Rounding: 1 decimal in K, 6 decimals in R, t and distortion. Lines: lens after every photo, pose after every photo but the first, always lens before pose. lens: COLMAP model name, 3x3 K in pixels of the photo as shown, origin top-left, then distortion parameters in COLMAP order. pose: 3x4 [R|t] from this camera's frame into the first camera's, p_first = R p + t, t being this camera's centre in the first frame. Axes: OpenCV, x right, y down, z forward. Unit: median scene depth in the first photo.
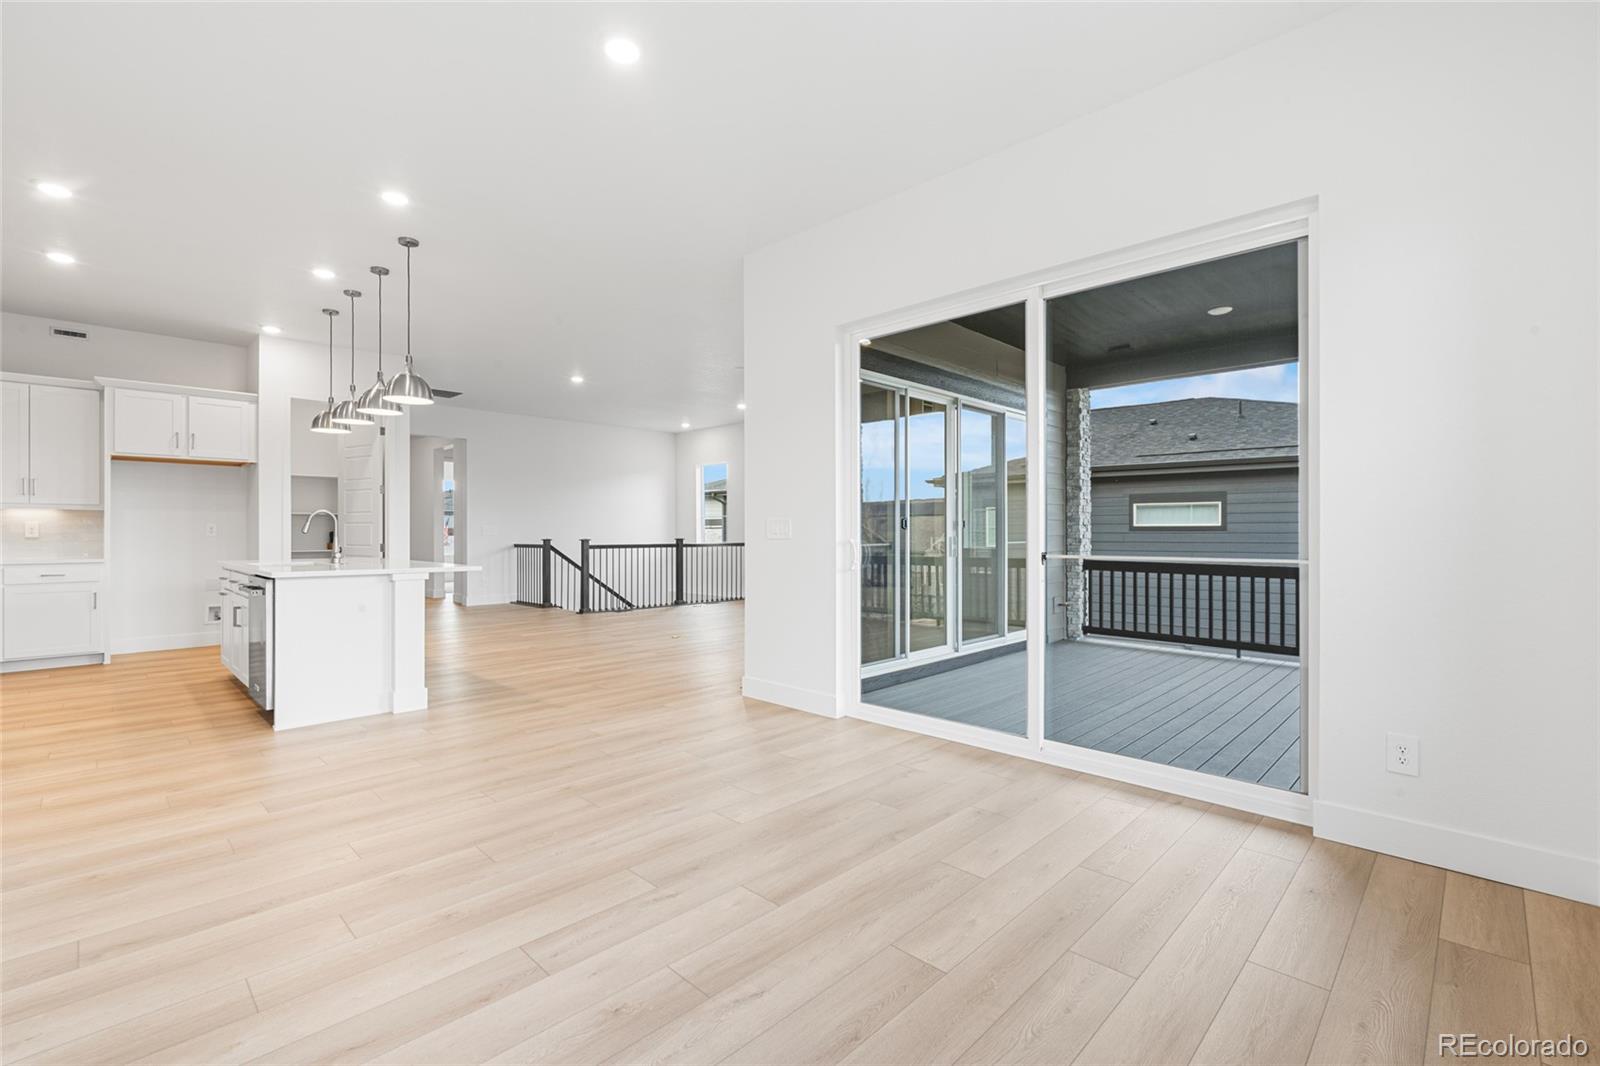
lens RADIAL K [[719.9, 0, 800.8], [0, 719.9, 533.5], [0, 0, 1]] dist [-0.000862, 0.000235]
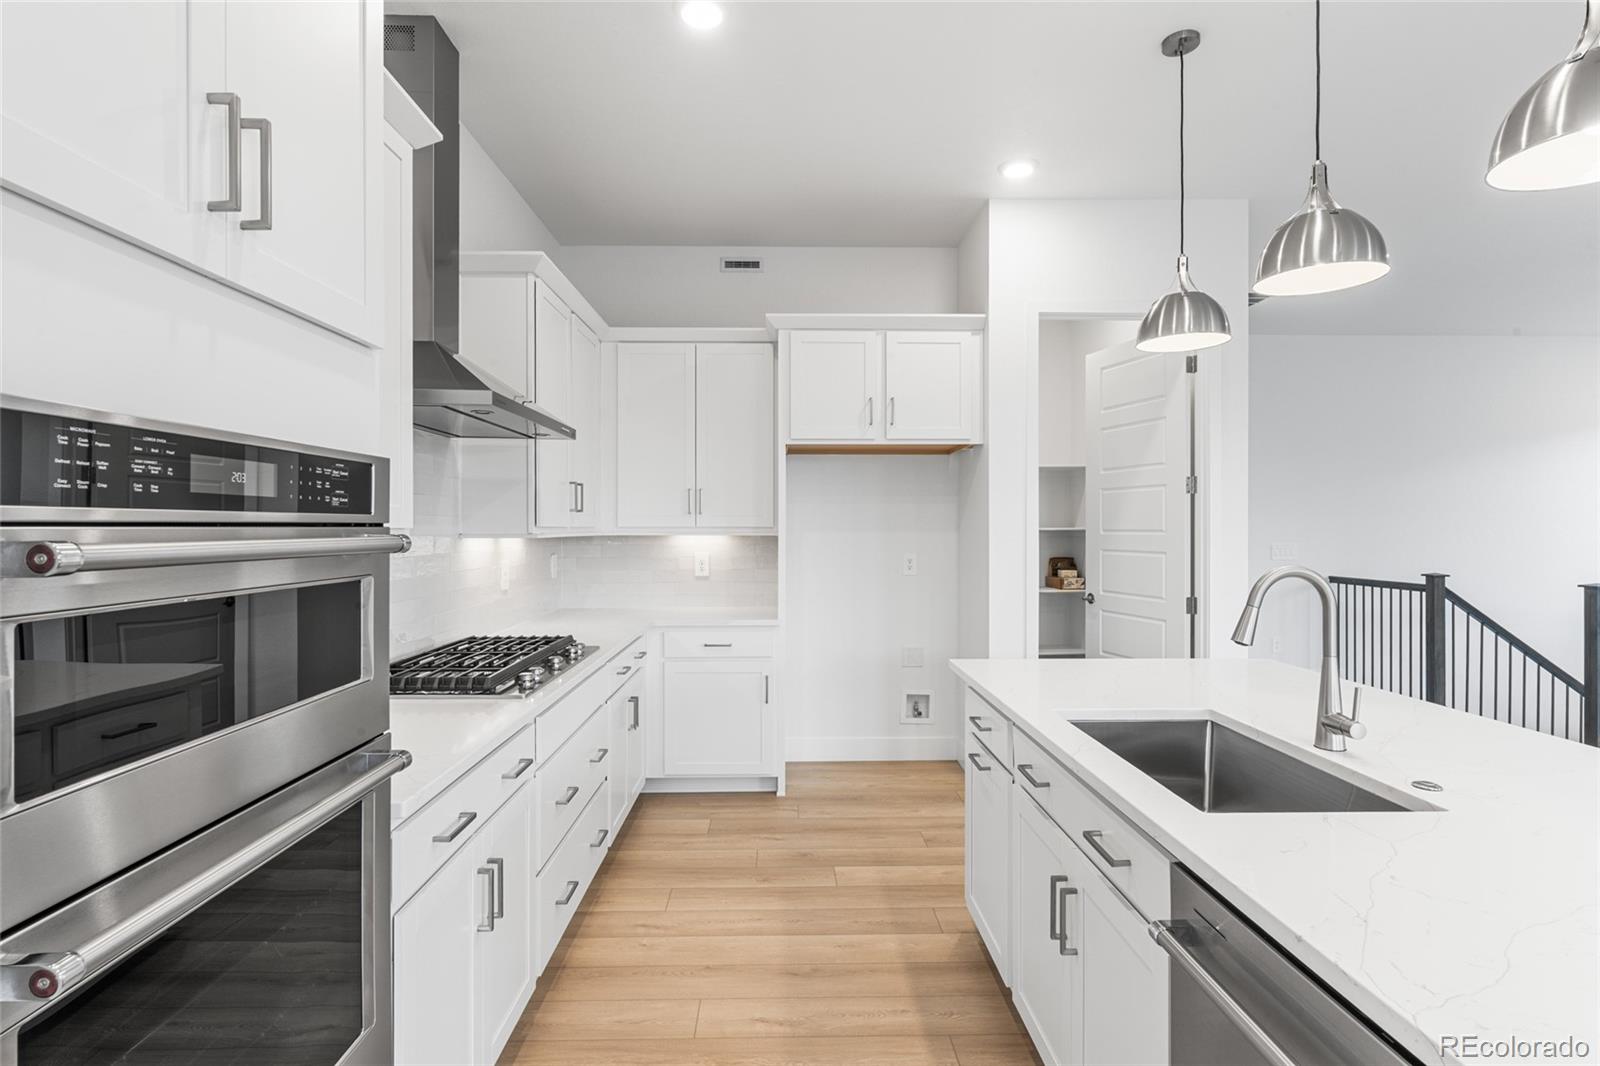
lens RADIAL K [[801.7, 0, 798.4], [0, 801.7, 532.3], [0, 0, 1]] dist [0.000811, 0.000192]
pose [[0.722409, 0.004110, -0.691454, -0.469155], [-0.000236, 0.999984, 0.005697, -0.038545], [0.691466, -0.003953, 0.722398, 0.502832]]
